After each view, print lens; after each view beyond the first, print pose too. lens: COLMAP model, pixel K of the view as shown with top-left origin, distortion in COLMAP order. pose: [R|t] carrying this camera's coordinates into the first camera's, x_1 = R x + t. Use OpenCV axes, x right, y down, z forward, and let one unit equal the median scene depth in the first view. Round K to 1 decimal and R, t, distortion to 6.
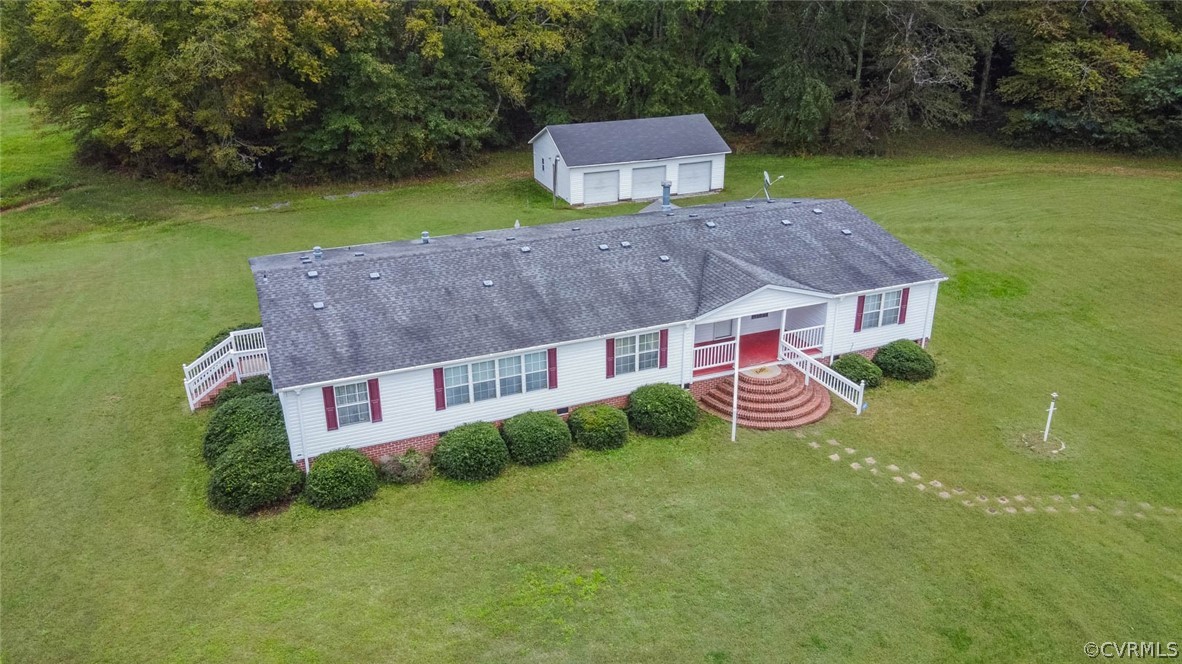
lens RADIAL K [[880.9, 0, 584.2], [0, 880.9, 330.6], [0, 0, 1]] dist [0.136902, -0.276644]
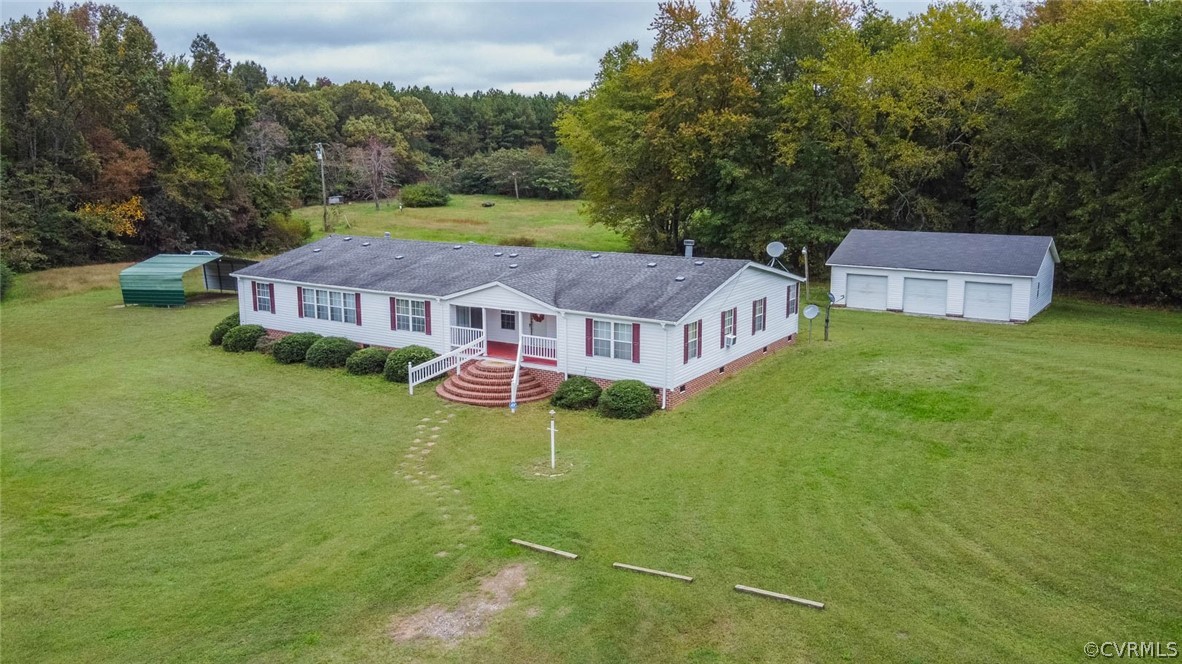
lens RADIAL K [[880.9, 0, 584.2], [0, 880.9, 330.6], [0, 0, 1]] dist [0.136902, -0.276644]
pose [[0.564449, 0.155916, -0.810609, 1.224626], [-0.317662, 0.947403, -0.038969, 0.016505], [0.761897, 0.279496, 0.584289, 0.457709]]
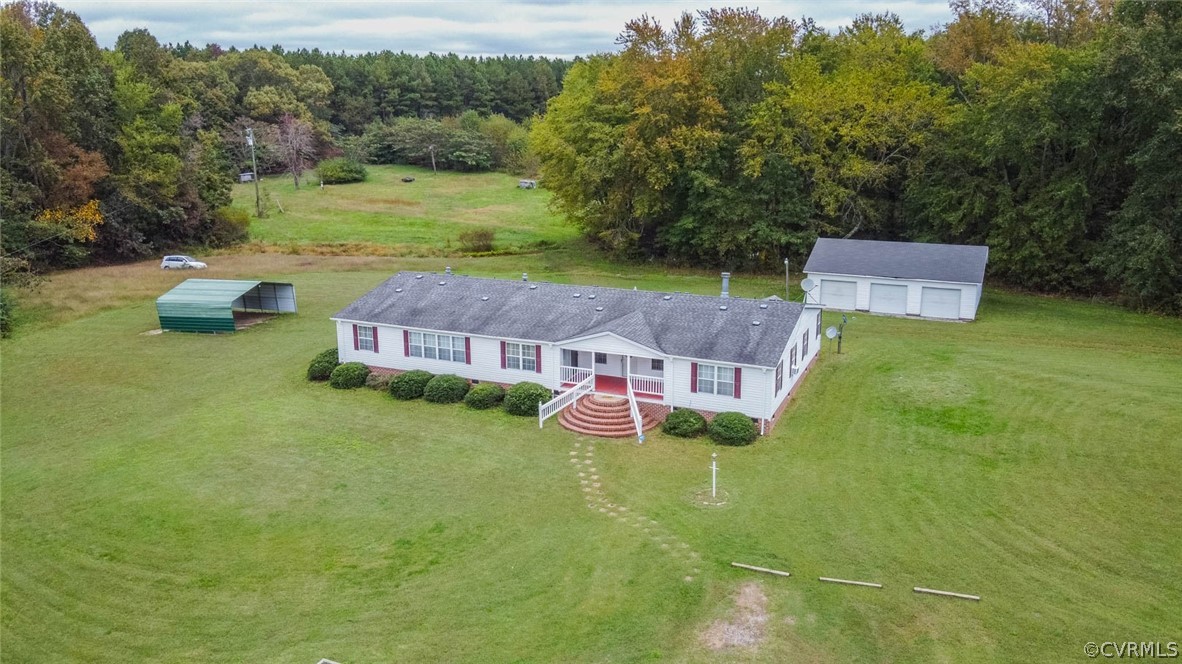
lens RADIAL K [[880.9, 0, 584.2], [0, 880.9, 330.6], [0, 0, 1]] dist [0.136902, -0.276644]
pose [[0.686815, 0.179137, -0.704411, 1.167354], [-0.274778, 0.961221, -0.023469, -0.011421], [0.672890, 0.209676, 0.709404, 0.012582]]
